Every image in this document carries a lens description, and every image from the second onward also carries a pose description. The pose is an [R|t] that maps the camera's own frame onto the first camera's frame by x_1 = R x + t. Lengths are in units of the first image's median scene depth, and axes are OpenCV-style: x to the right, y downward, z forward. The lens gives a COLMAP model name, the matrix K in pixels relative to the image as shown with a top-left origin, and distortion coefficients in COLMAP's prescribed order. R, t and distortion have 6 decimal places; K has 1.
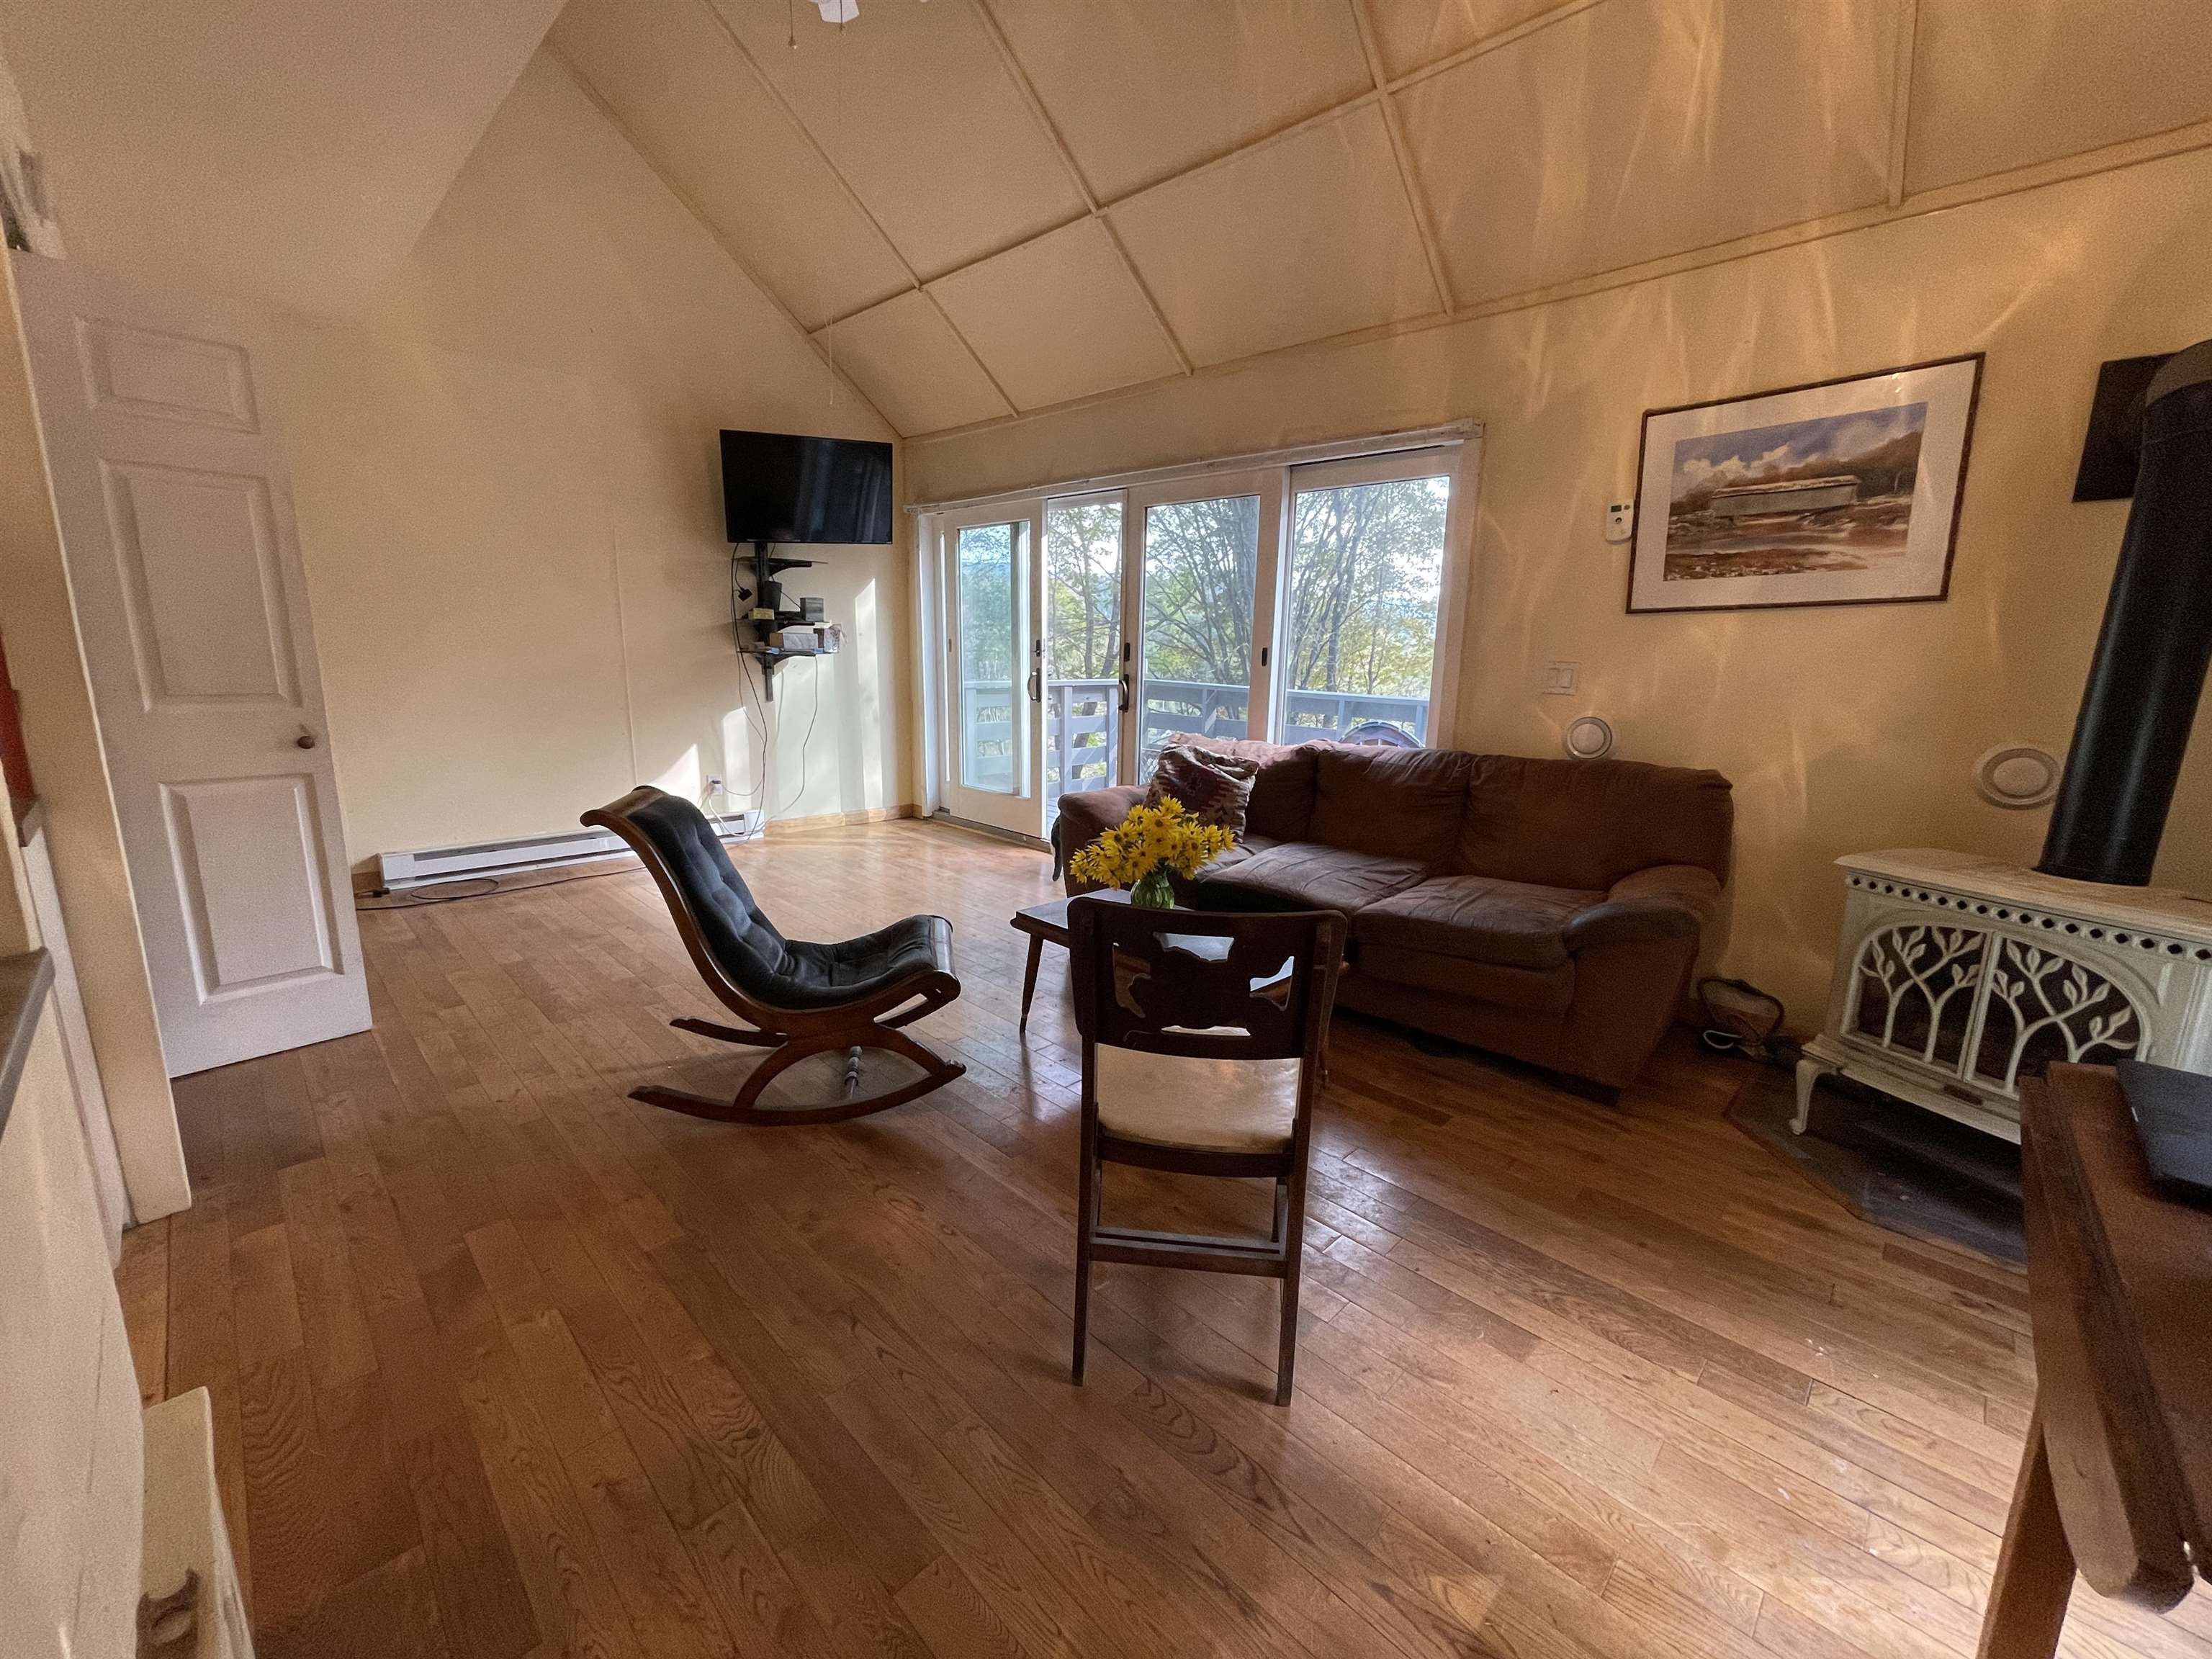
lens RADIAL K [[884.4, 0, 1102.4], [0, 884.4, 831.7], [0, 0, 1]] dist [0.003944, 0.000192]
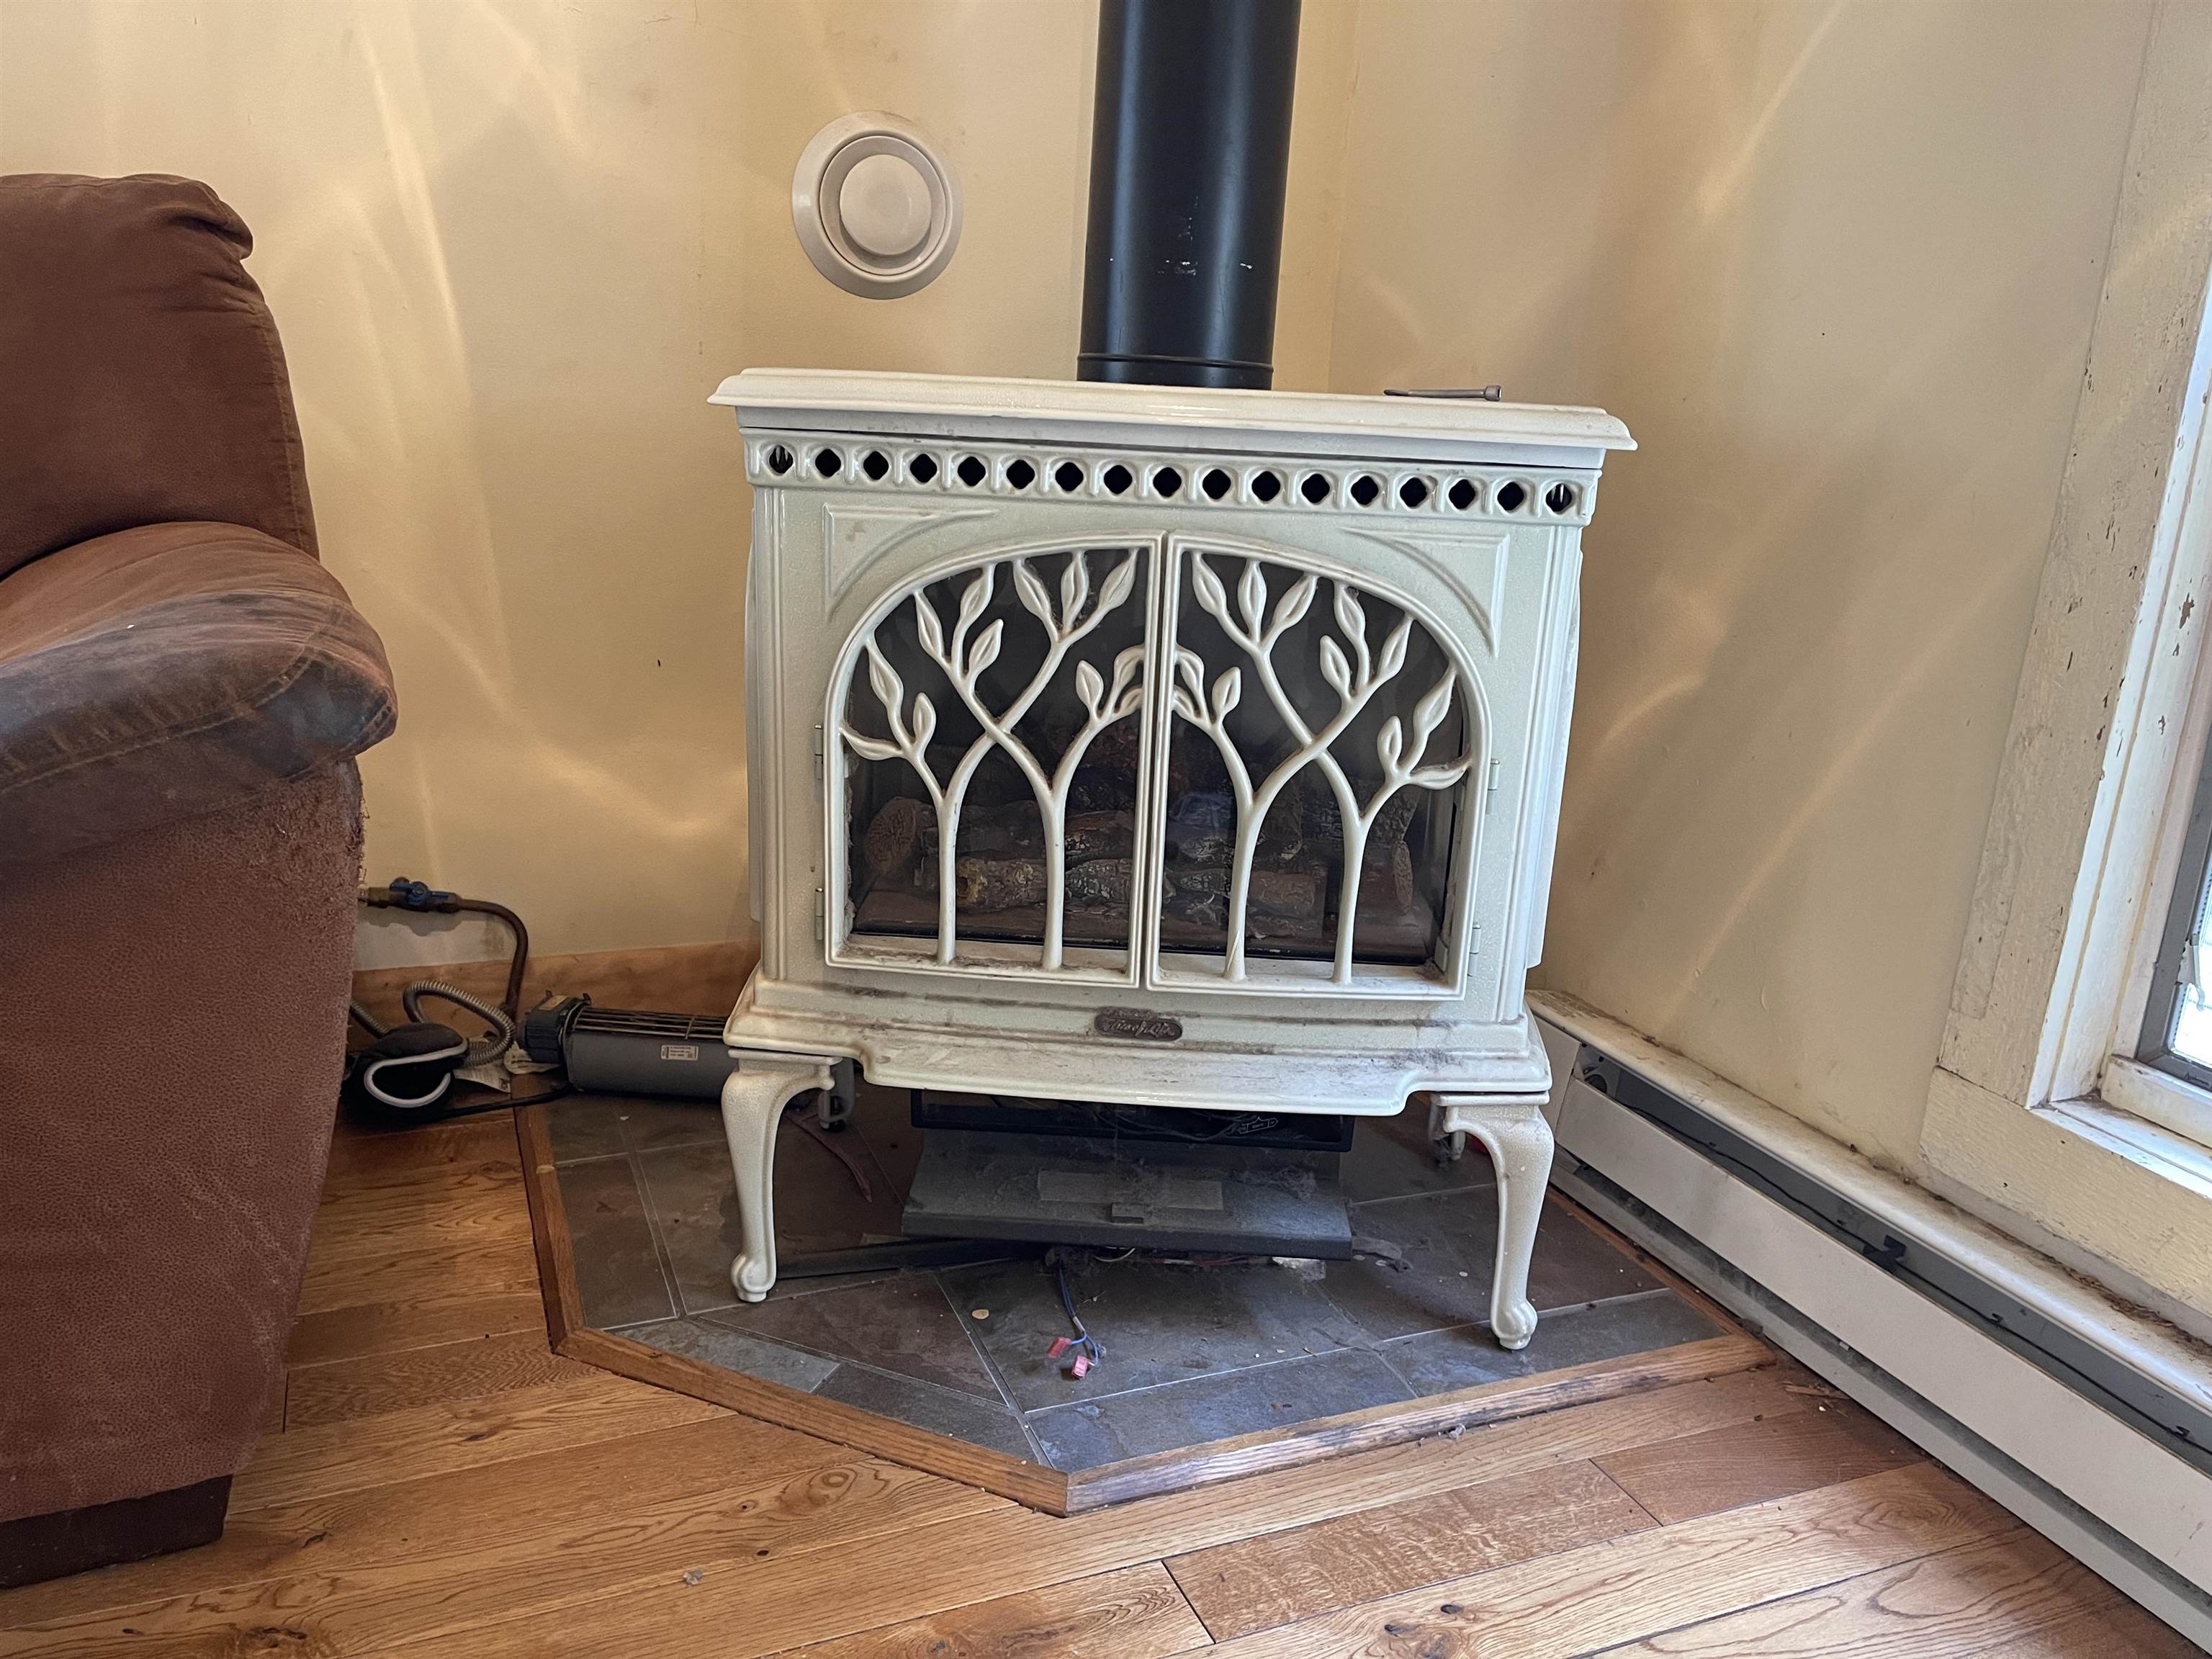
lens RADIAL K [[1685.6, 0, 1105.6], [0, 1685.6, 838.9], [0, 0, 1]] dist [0.037384, 0.002854]
pose [[0.396978, -0.249425, 0.883287, 0.385797], [0.142349, 0.967453, 0.209216, 0.081700], [-0.906722, 0.042681, 0.419563, 0.717093]]
